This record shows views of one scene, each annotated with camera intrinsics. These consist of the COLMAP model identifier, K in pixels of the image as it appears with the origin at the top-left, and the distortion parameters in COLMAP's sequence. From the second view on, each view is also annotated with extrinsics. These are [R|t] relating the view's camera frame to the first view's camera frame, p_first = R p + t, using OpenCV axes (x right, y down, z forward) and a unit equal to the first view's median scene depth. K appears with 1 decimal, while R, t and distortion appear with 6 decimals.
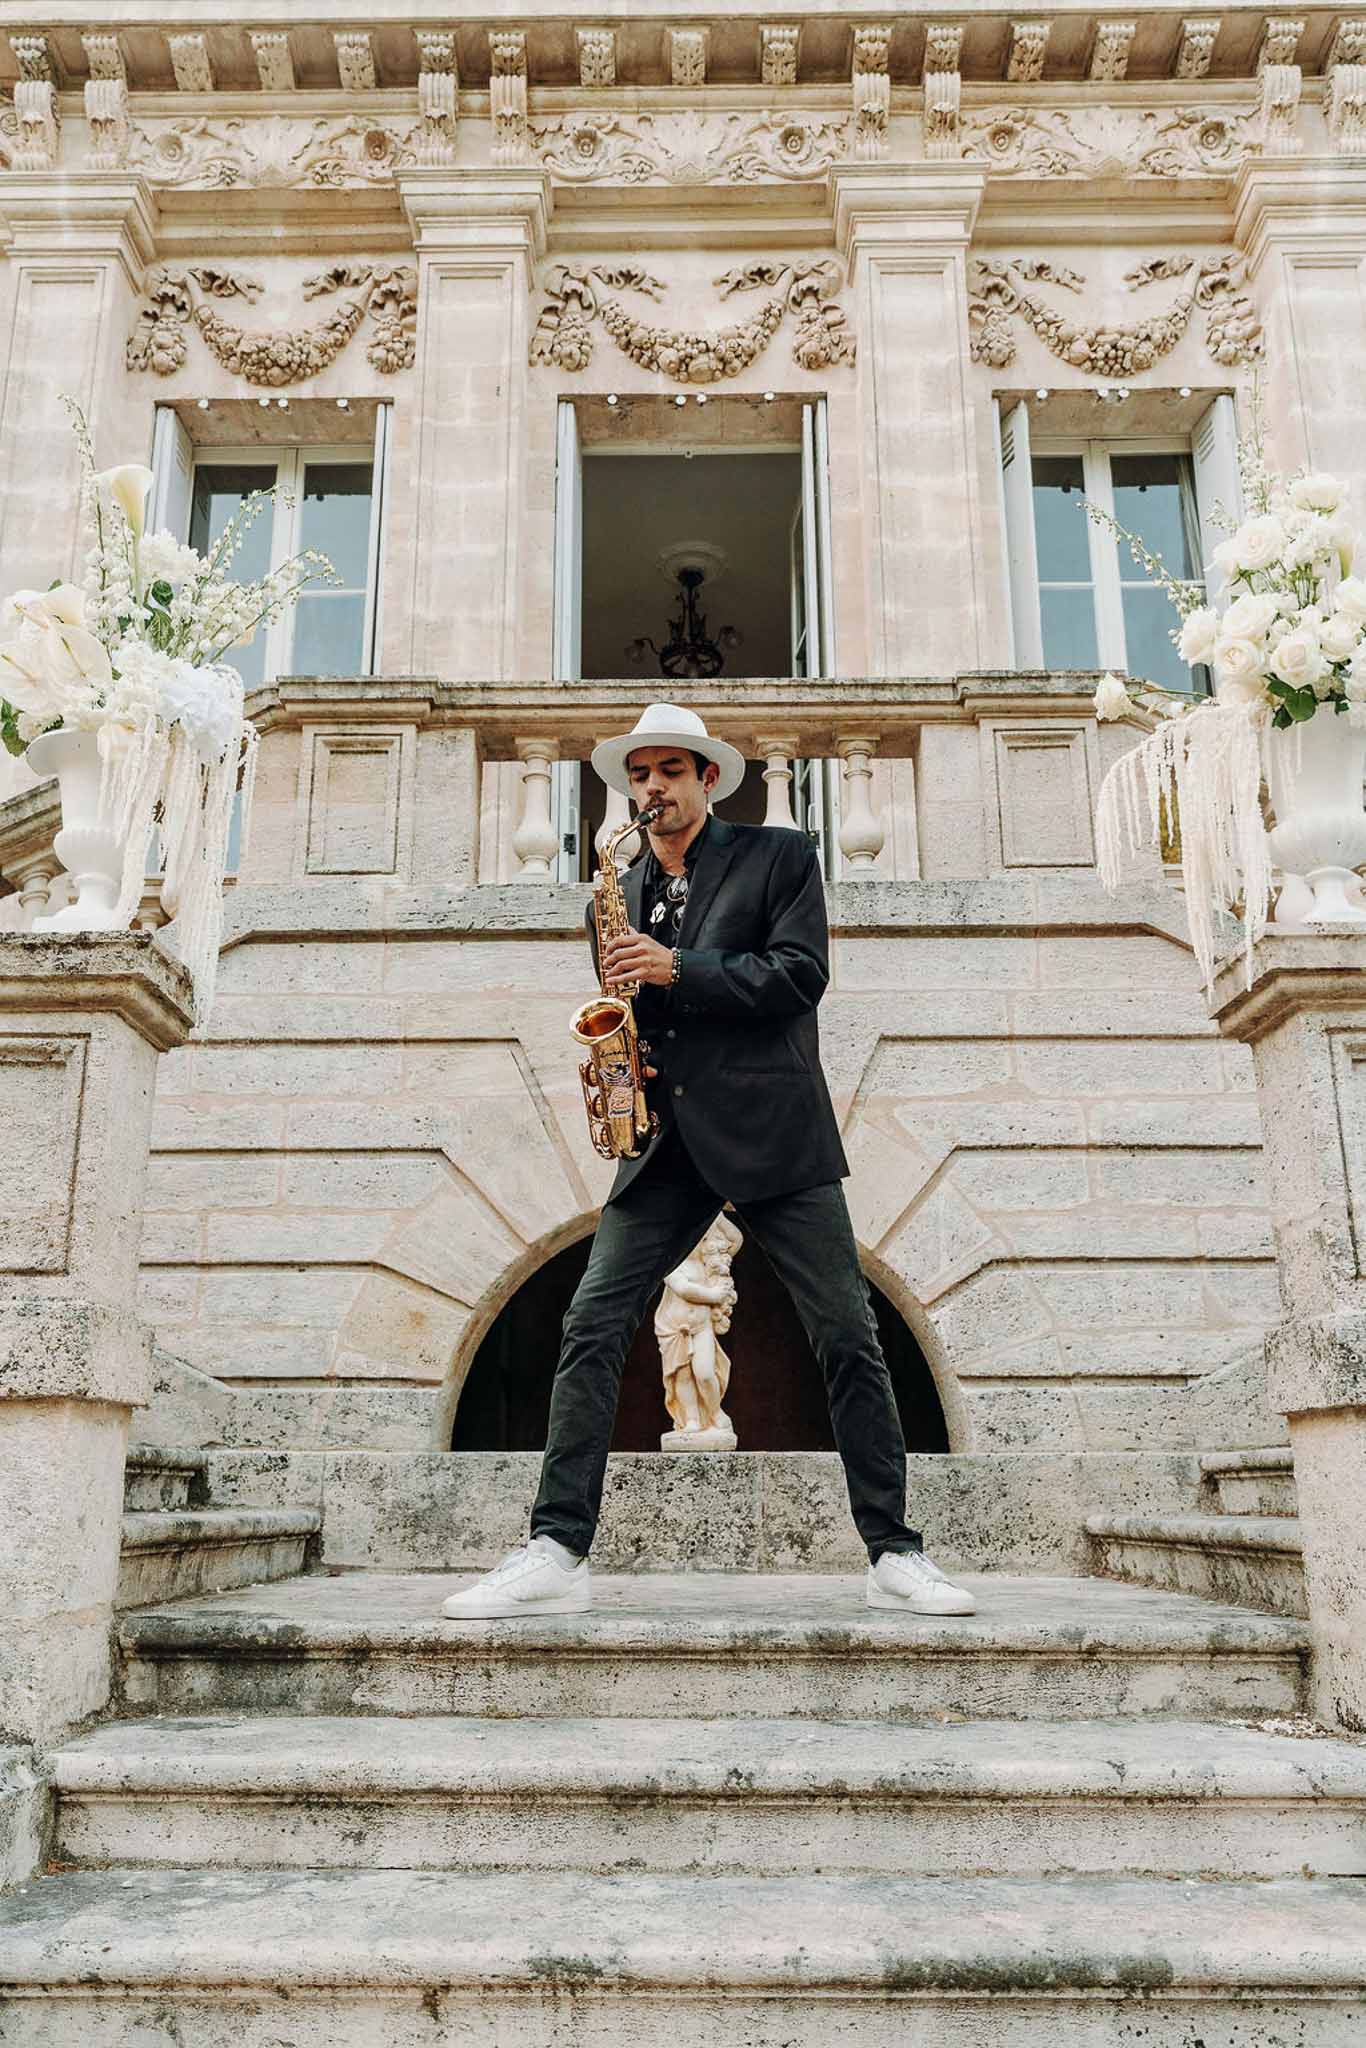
lens RADIAL K [[1451.3, 0, 668.3], [0, 1451.3, 1067.3], [0, 0, 1]] dist [0.002661, 0.002868]
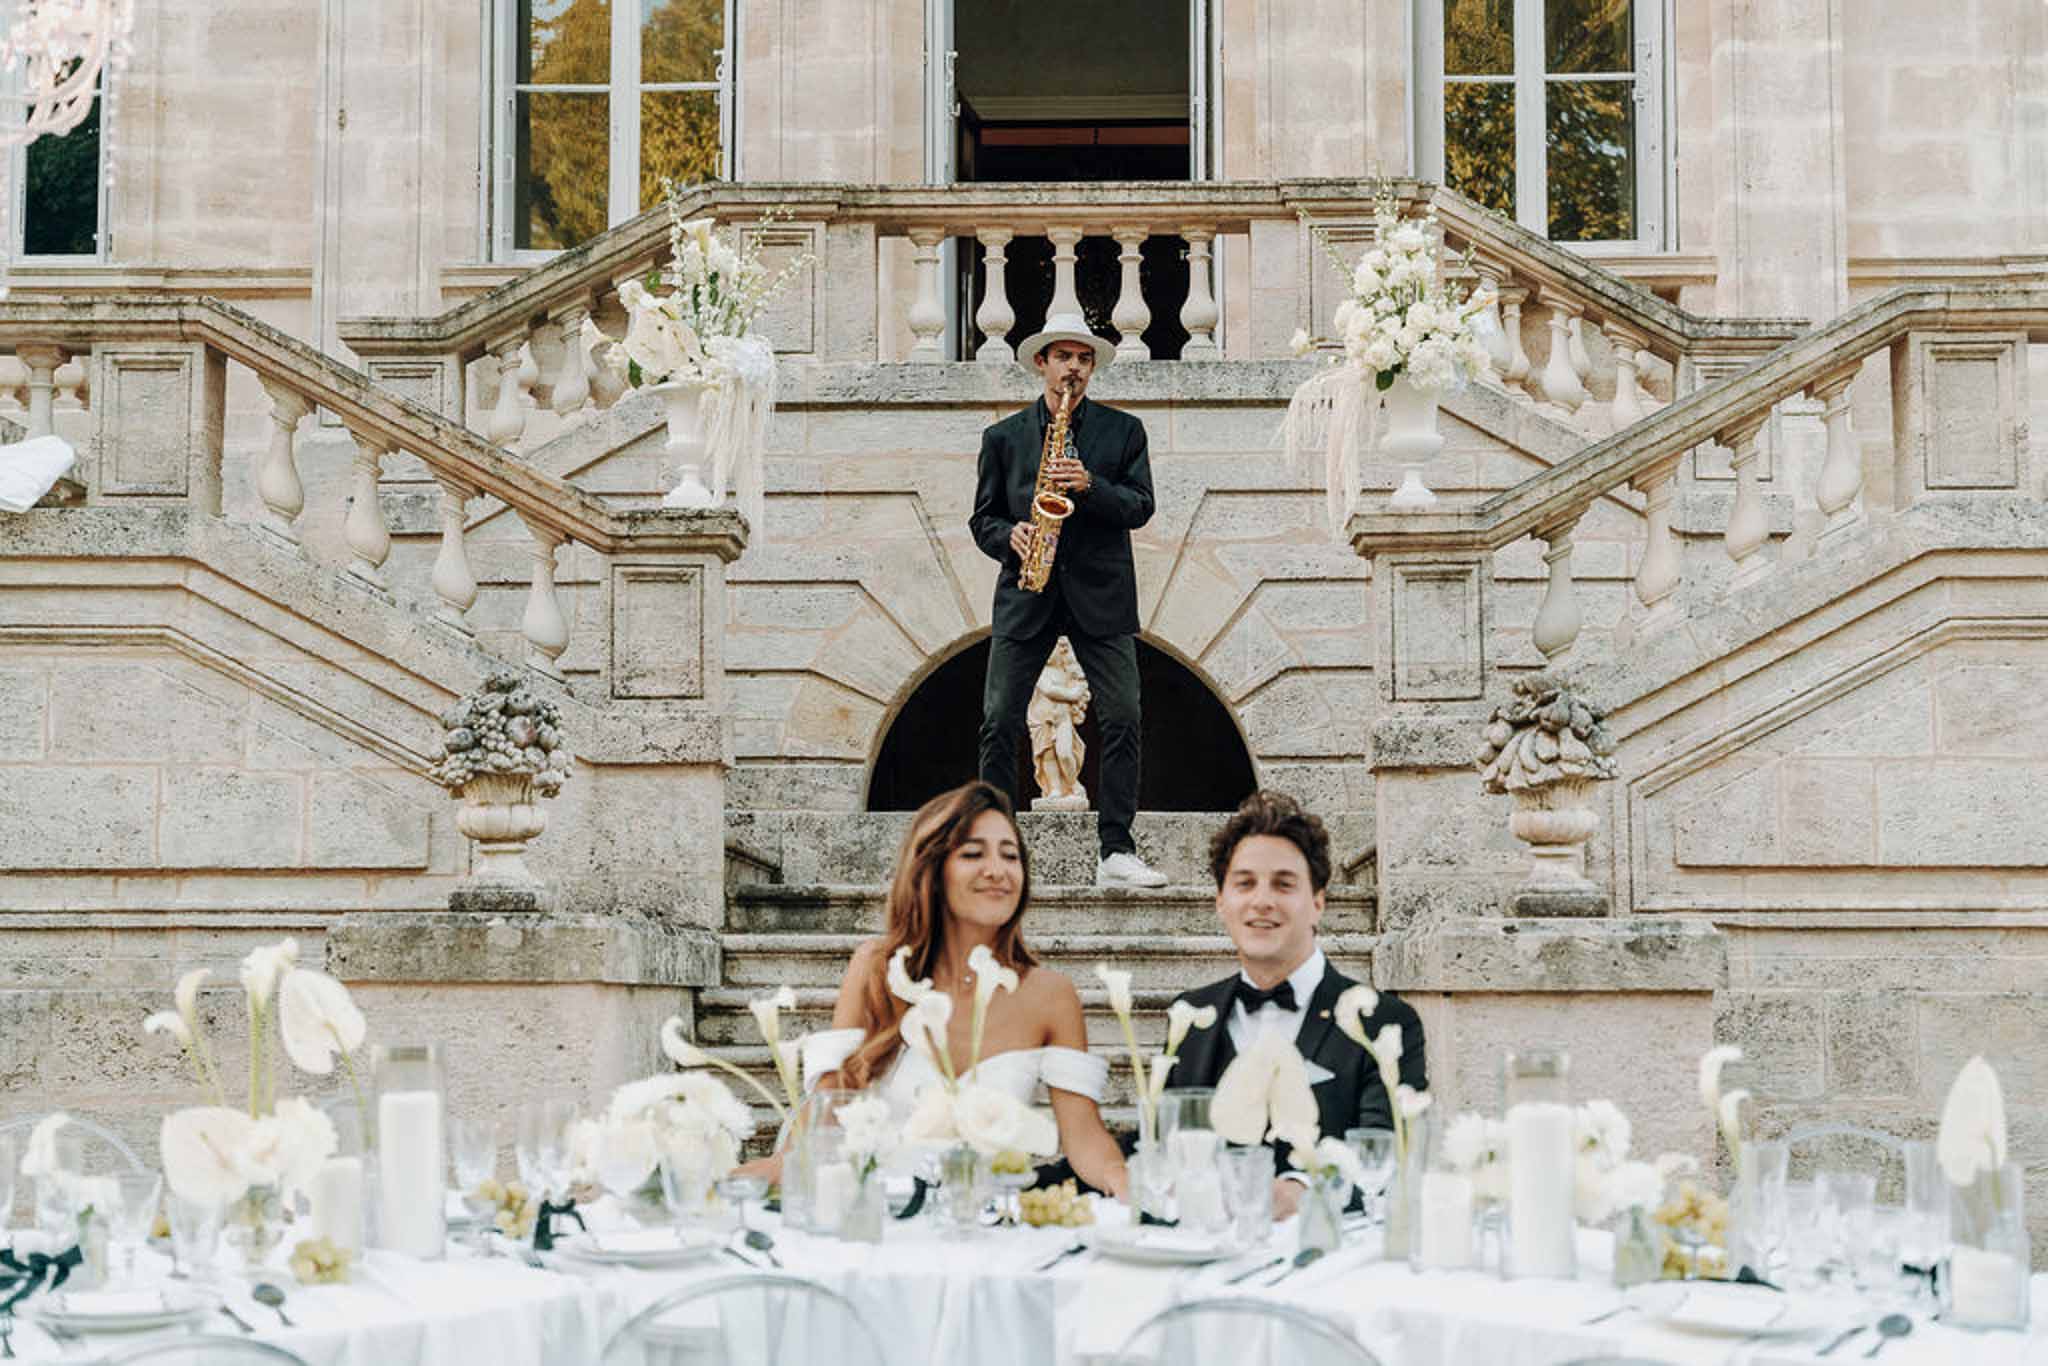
lens RADIAL K [[3072.0, 0, 1060.4], [0, 3072.0, 651.3], [0, 0, 1]] dist [0.039102, 0.000000]
pose [[0.999924, -0.000257, -0.012308, 0.051864], [0.002311, 0.985918, 0.167214, -0.322658], [0.012092, -0.167230, 0.985844, -1.610016]]
